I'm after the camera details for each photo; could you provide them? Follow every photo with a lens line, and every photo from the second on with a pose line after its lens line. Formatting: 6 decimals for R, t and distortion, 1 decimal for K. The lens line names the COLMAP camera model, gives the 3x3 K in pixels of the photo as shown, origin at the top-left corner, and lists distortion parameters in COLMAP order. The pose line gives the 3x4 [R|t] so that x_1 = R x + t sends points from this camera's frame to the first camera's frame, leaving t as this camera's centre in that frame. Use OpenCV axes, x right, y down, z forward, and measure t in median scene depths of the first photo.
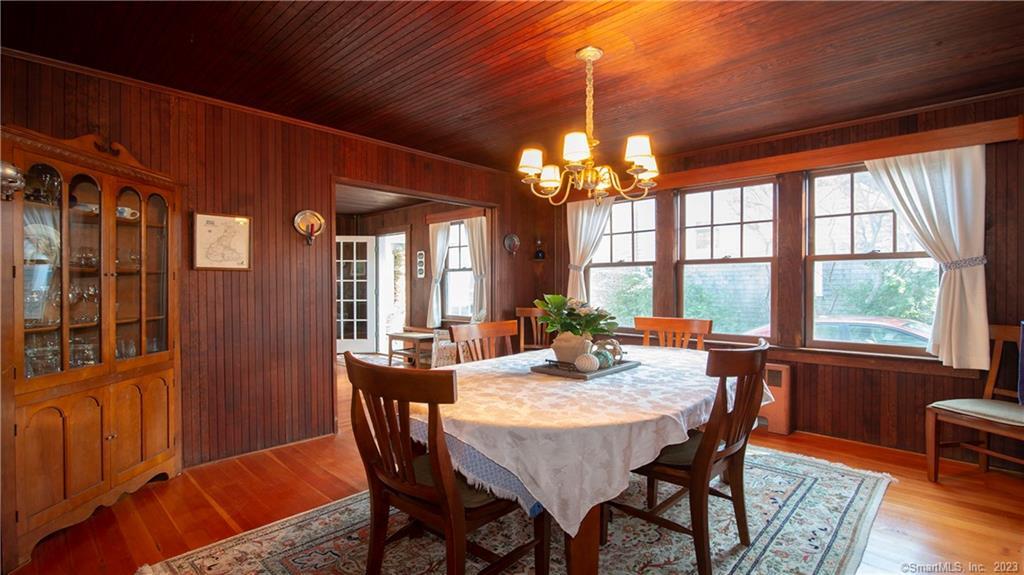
lens RADIAL K [[476.2, 0, 512.0], [0, 476.2, 287.5], [0, 0, 1]] dist [-0.002686, -0.000186]
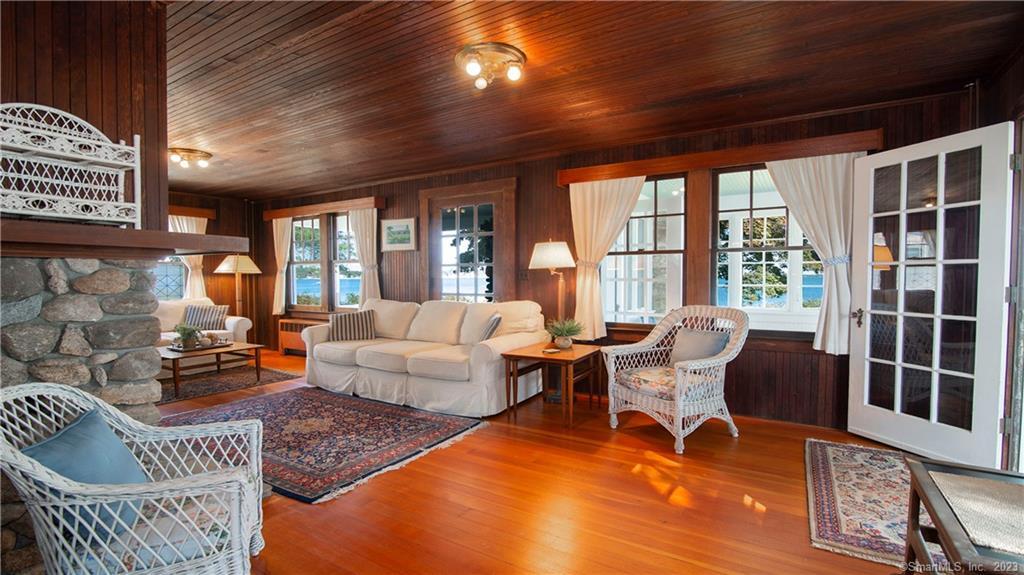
lens RADIAL K [[476.2, 0, 512.0], [0, 476.2, 287.5], [0, 0, 1]] dist [-0.002686, -0.000186]
pose [[0.980747, -0.010262, 0.195014, -0.074338], [0.006605, 0.999790, 0.019393, -0.000300], [-0.195172, -0.017732, 0.980609, 0.072224]]
